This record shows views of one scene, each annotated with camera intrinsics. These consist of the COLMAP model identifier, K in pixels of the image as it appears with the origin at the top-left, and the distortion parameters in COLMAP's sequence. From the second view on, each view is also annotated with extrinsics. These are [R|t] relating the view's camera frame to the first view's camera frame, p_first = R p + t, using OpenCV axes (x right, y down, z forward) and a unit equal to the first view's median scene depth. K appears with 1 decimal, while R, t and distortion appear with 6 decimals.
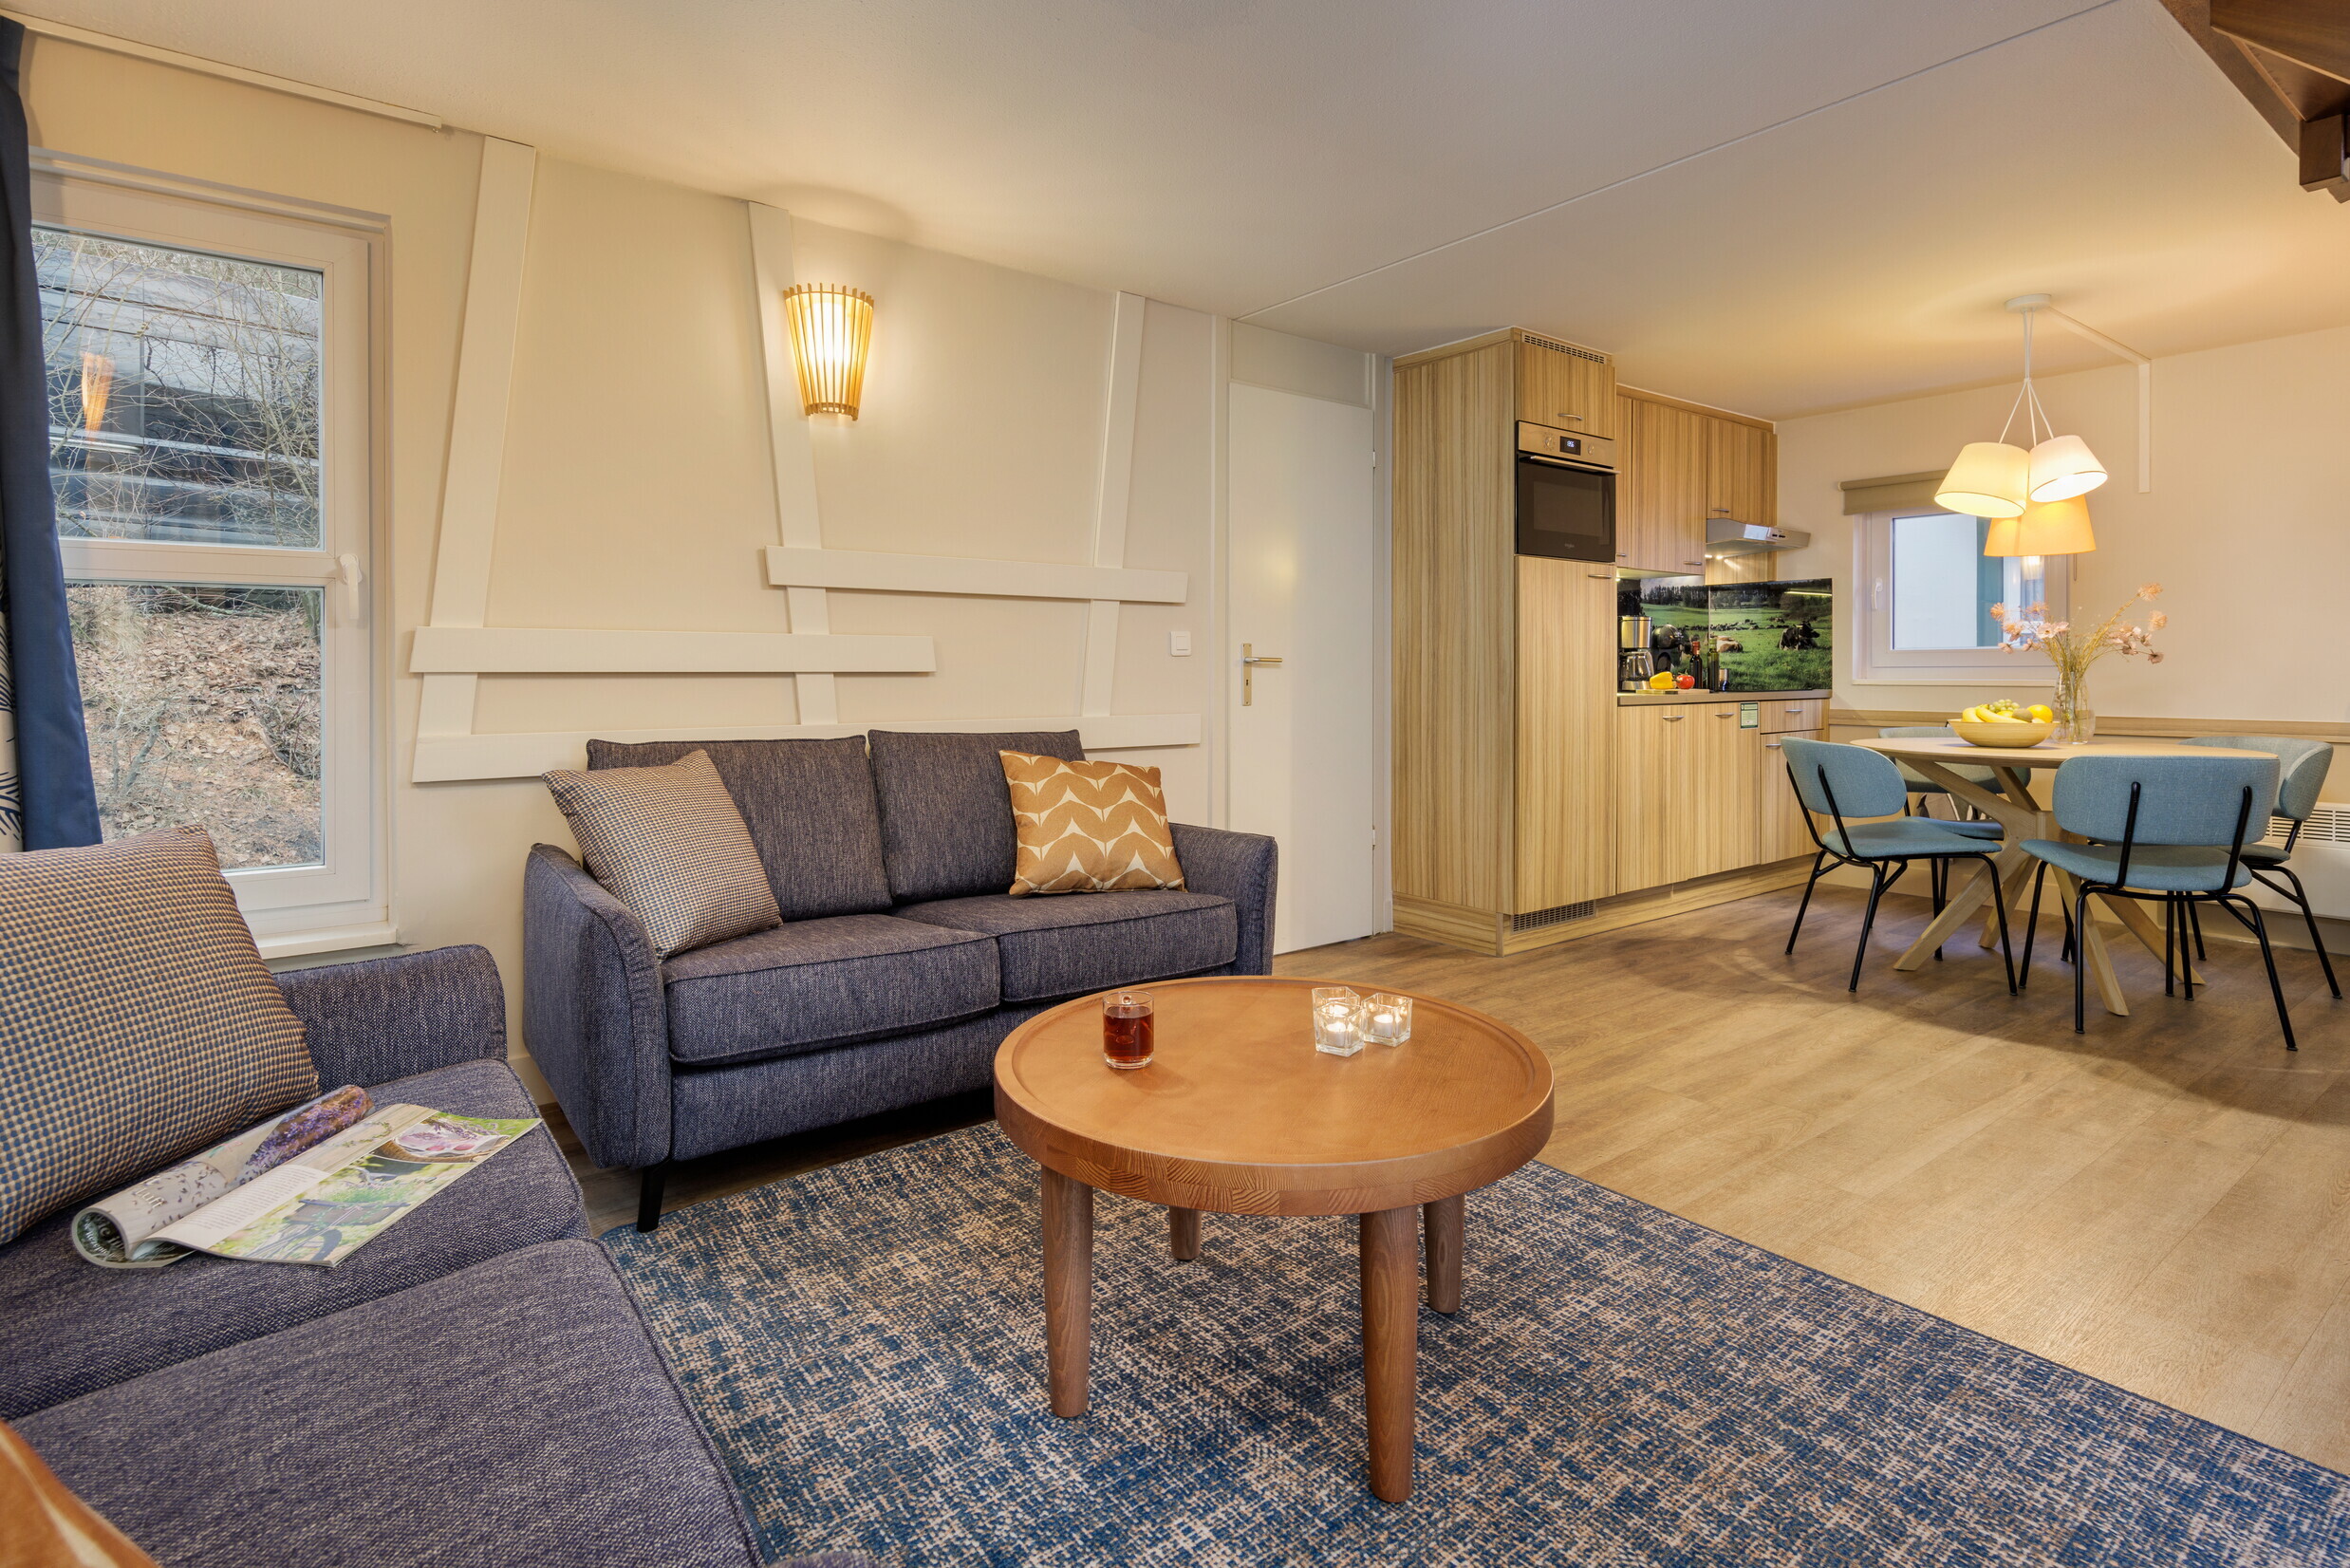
lens RADIAL K [[1186.0, 0, 1237.5], [0, 1186.0, 666.8], [0, 0, 1]] dist [0.012640, -0.003234]
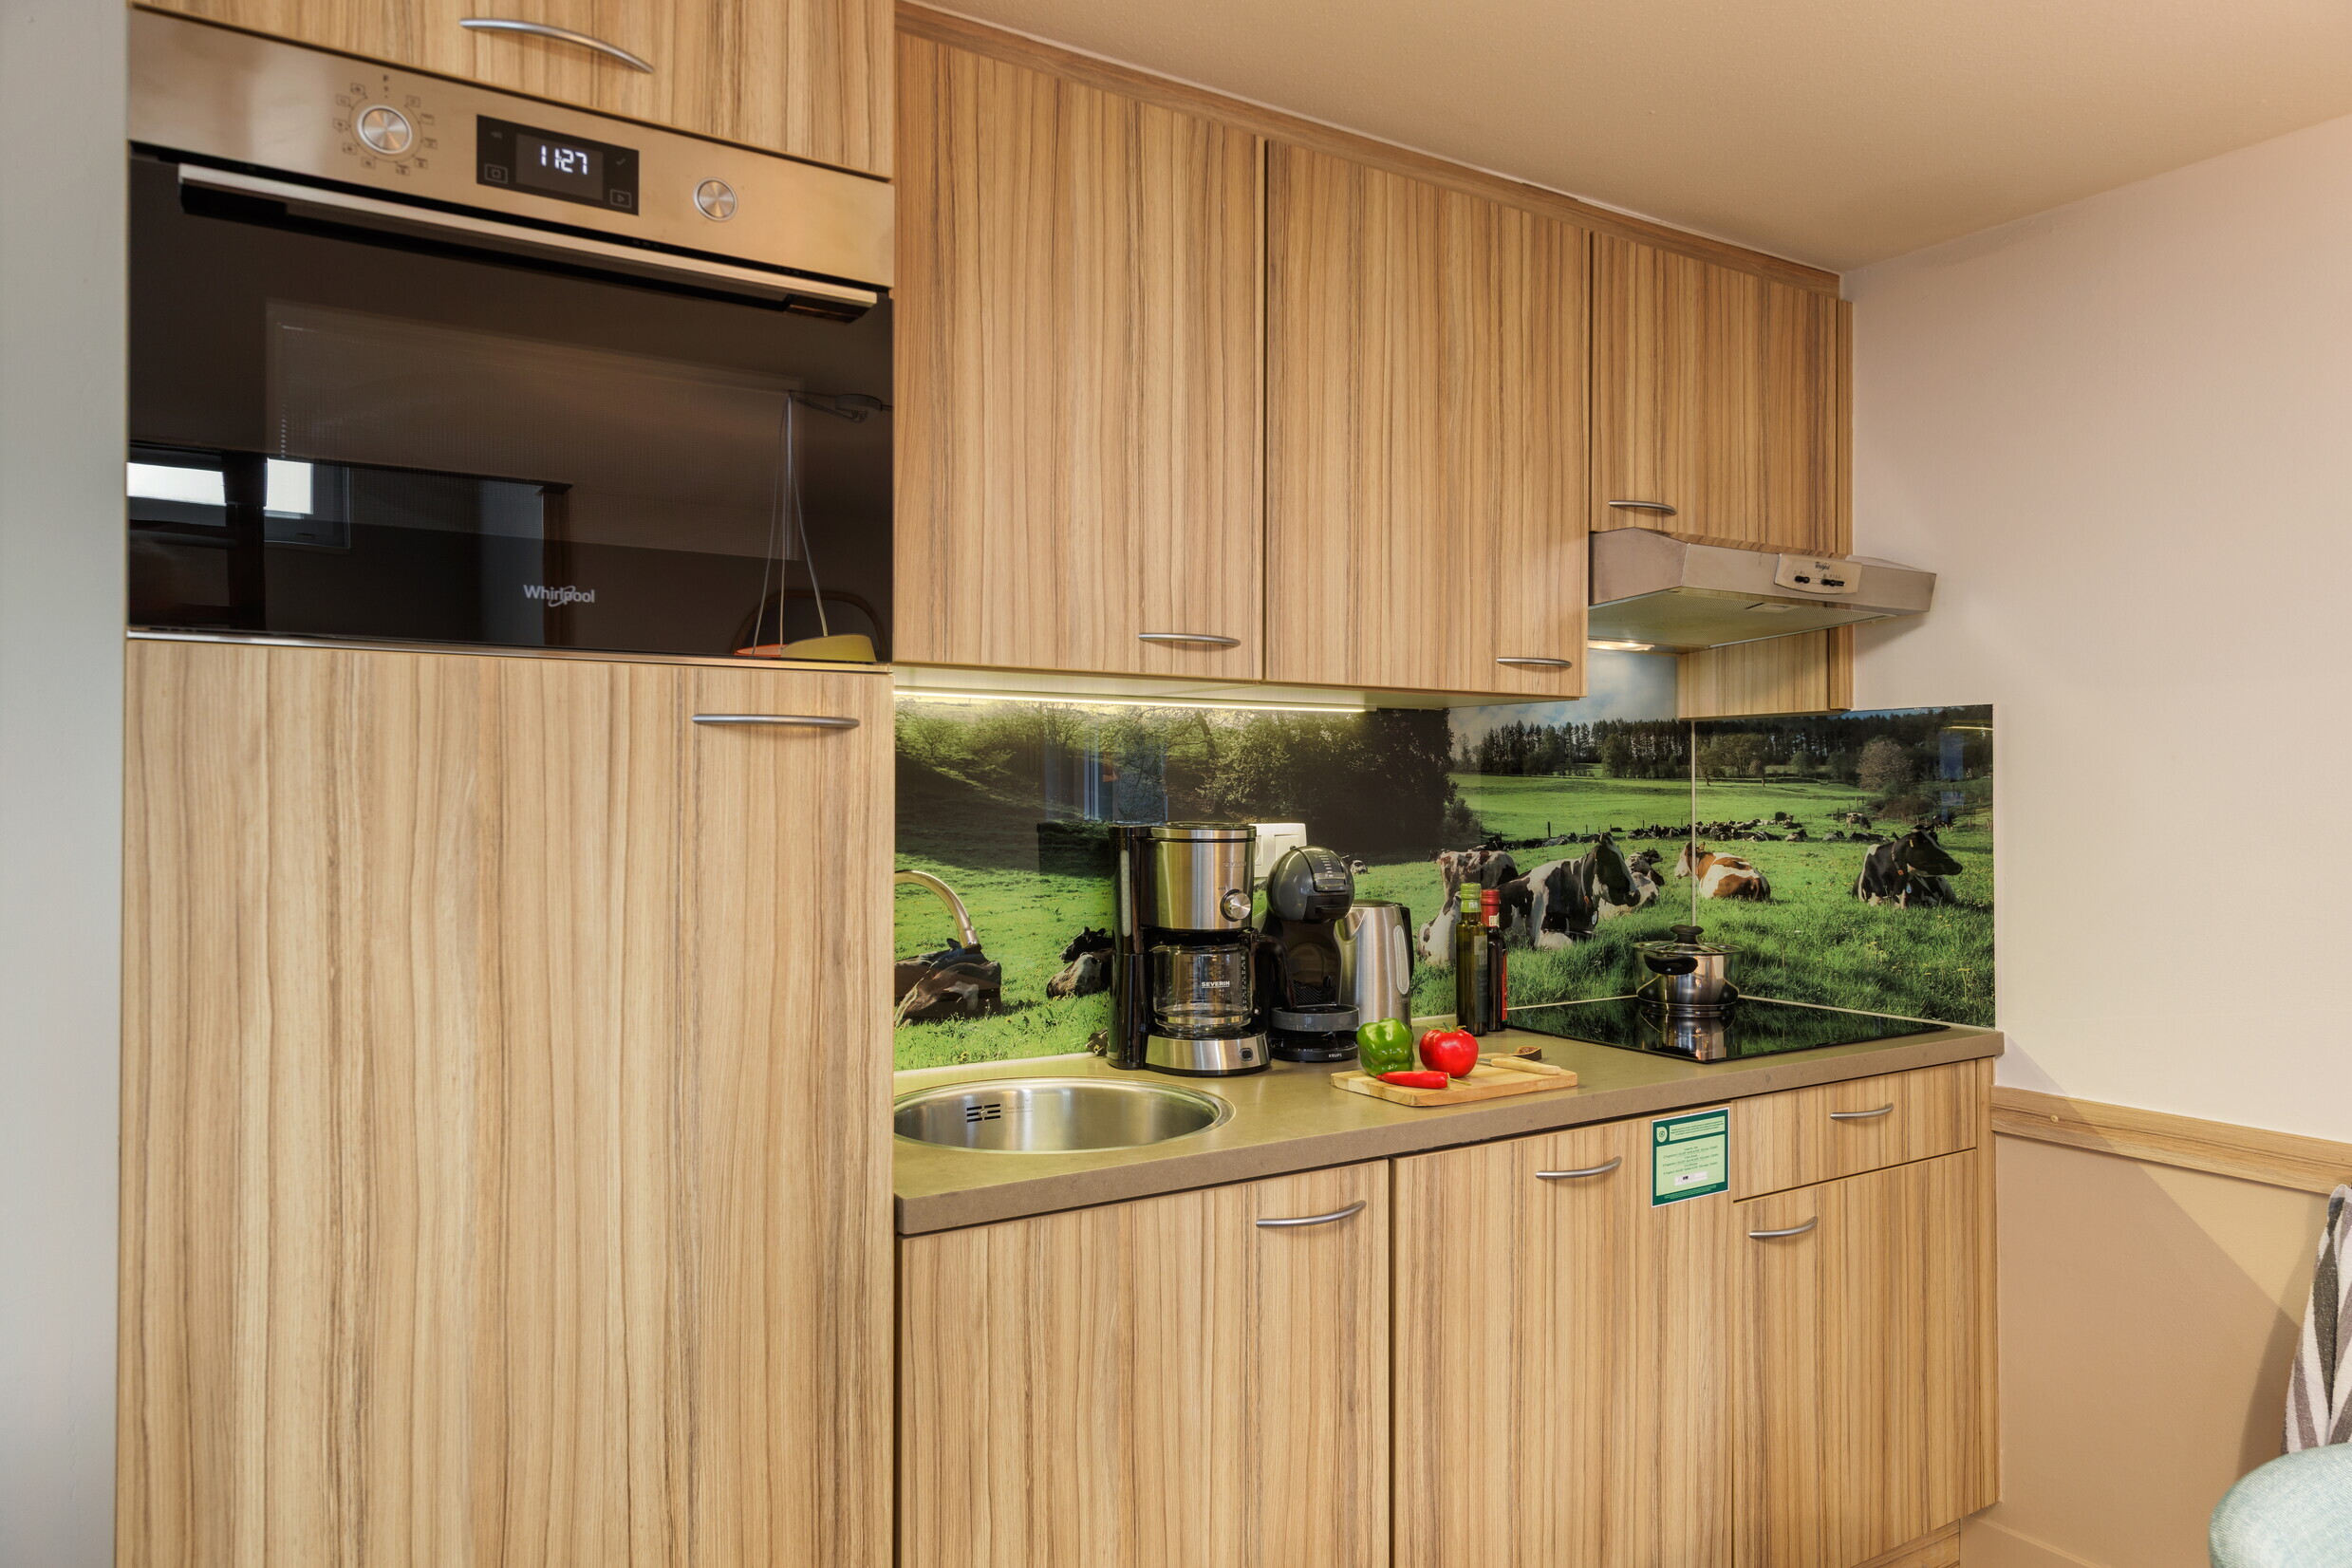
lens RADIAL K [[1634.6, 0, 1168.7], [0, 1634.6, 824.7], [0, 0, 1]] dist [0.024986, 0.006734]
pose [[0.994364, -0.000141, -0.106021, 0.426180], [0.001608, 0.999904, 0.013754, -0.062522], [0.106009, -0.013847, 0.994269, 0.690532]]
